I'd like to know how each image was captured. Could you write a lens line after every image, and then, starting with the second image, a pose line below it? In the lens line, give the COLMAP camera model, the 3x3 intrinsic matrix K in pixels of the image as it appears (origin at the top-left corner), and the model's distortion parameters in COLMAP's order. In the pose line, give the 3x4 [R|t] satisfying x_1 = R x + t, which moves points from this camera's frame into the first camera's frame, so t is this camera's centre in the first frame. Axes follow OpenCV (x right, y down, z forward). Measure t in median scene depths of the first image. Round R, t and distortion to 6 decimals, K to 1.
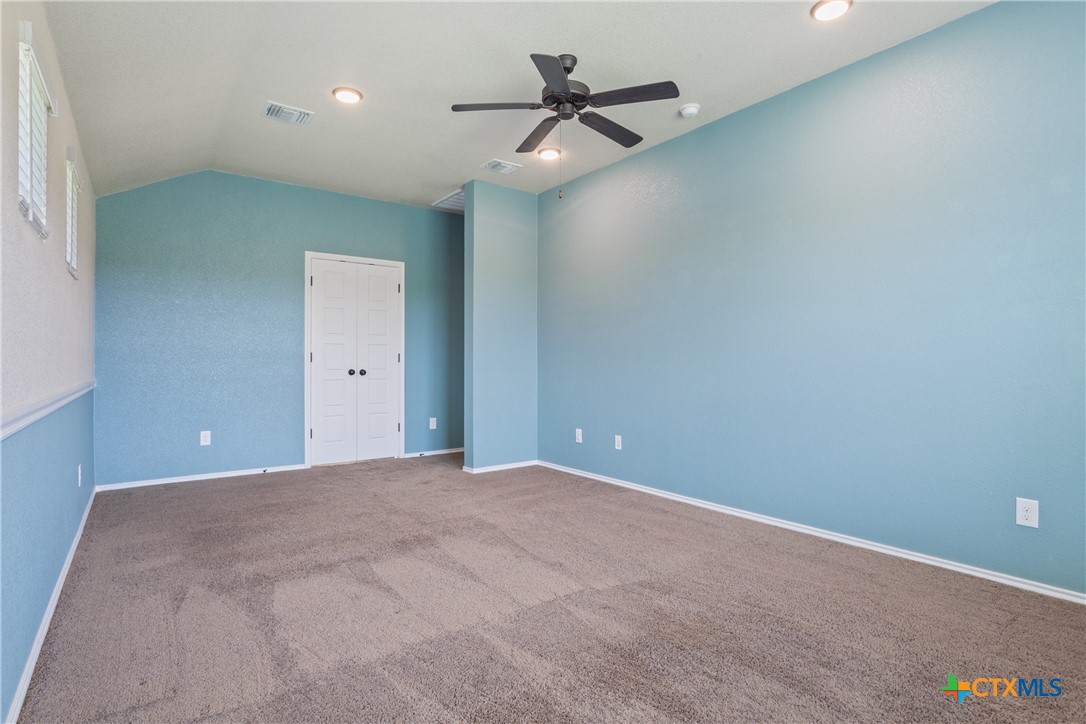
lens RADIAL K [[556.1, 0, 543.0], [0, 556.1, 362.0], [0, 0, 1]] dist [-0.001632, 0.000138]
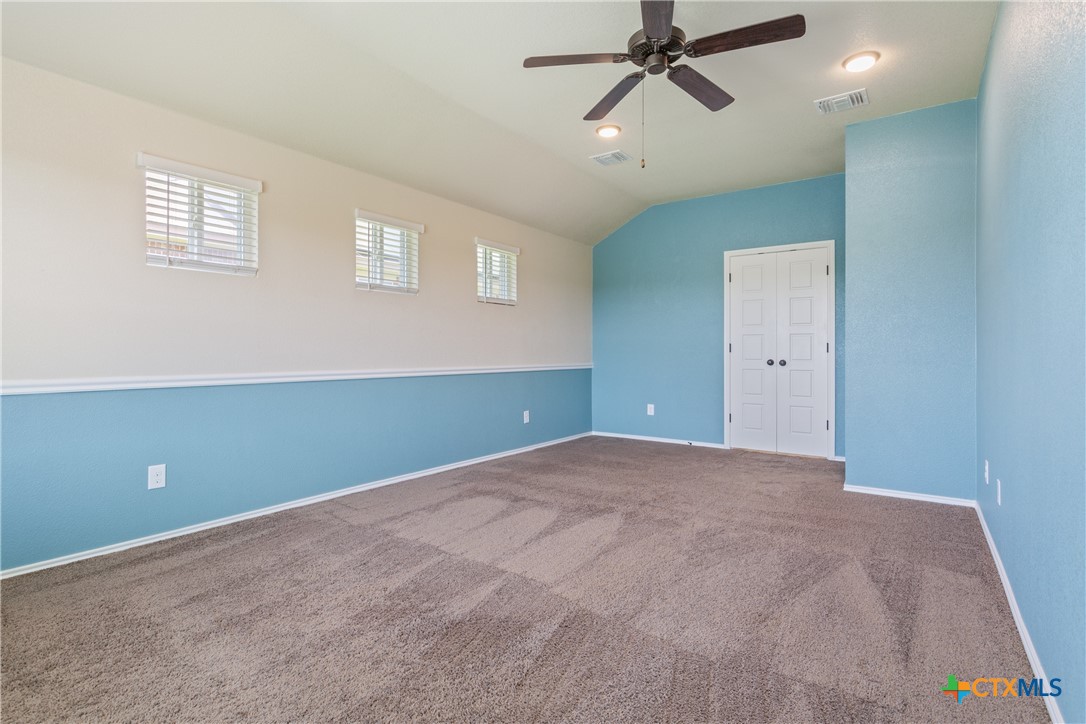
lens RADIAL K [[530.1, 0, 536.3], [0, 530.1, 348.7], [0, 0, 1]] dist [-0.009334, 0.000492]
pose [[0.284341, -0.003495, -0.958717, 0.525829], [0.002591, 0.999993, -0.002877, -0.005381], [0.958720, -0.001666, 0.284348, 0.379898]]
